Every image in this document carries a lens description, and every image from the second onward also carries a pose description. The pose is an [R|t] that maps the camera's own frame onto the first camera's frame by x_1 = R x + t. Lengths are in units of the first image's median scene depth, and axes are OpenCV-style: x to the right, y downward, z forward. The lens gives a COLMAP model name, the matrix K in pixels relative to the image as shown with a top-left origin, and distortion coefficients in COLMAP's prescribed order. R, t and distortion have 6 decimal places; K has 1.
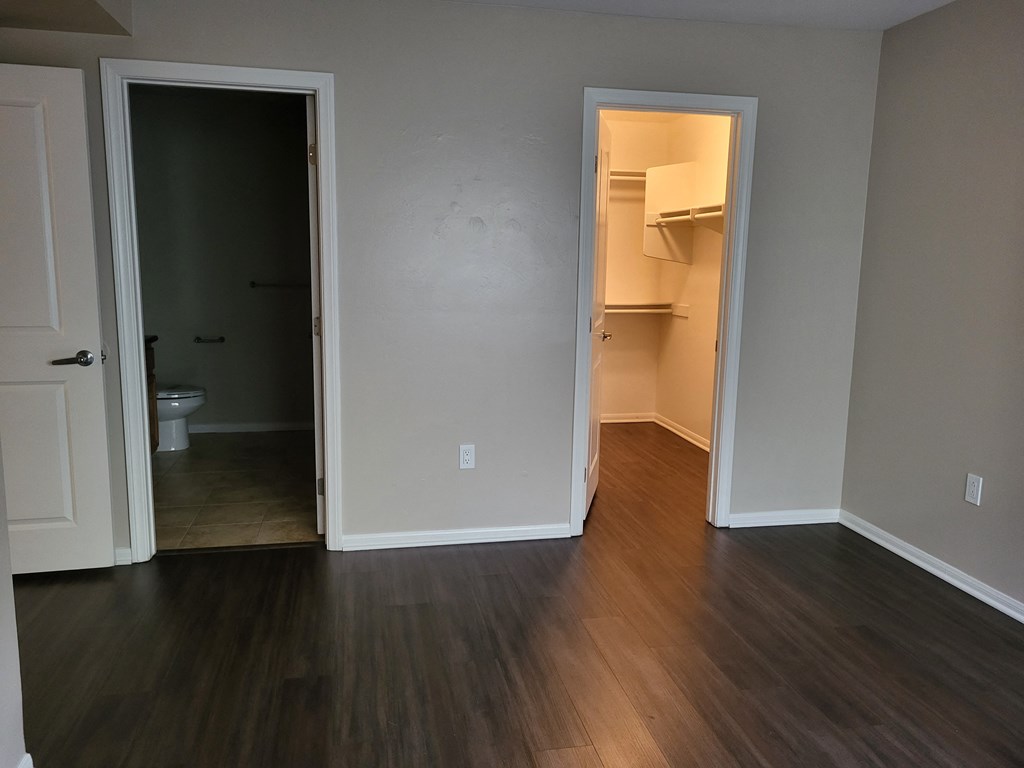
lens RADIAL K [[794.1, 0, 512.4], [0, 794.1, 388.0], [0, 0, 1]] dist [0.030887, -0.026496]
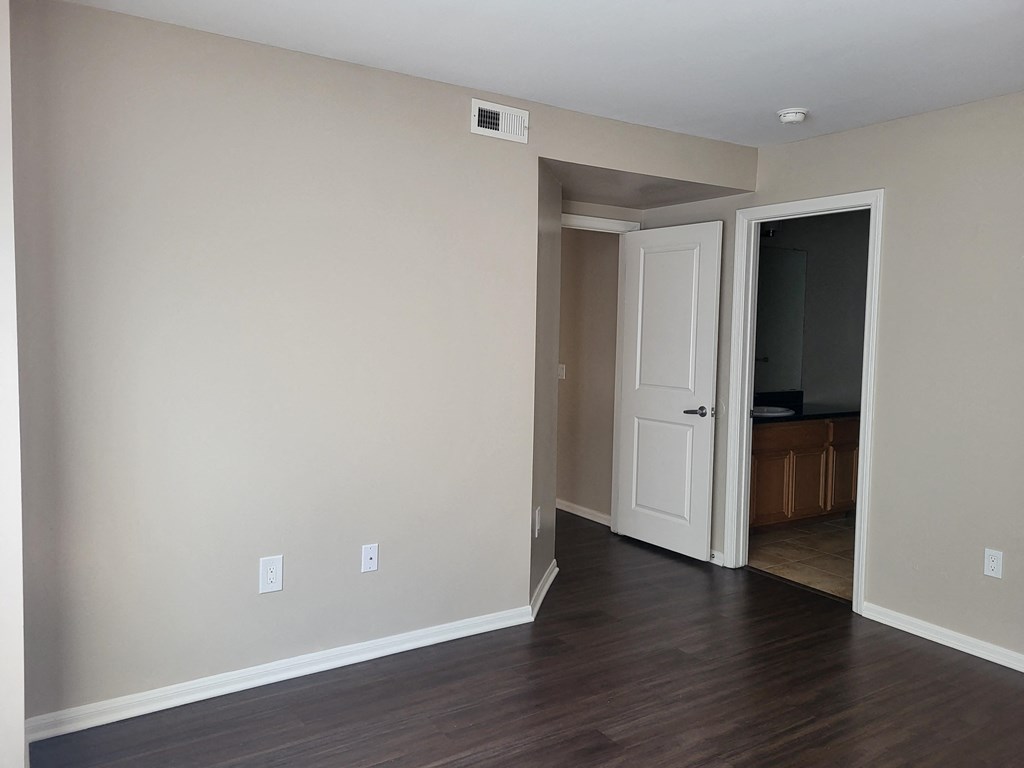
lens RADIAL K [[794.1, 0, 513.4], [0, 794.1, 381.0], [0, 0, 1]] dist [0.030887, -0.026496]
pose [[0.358971, 0.058636, -0.931505, 0.656388], [-0.170396, 0.985369, -0.003639, -0.026086], [0.917663, 0.160031, 0.363710, 0.131636]]
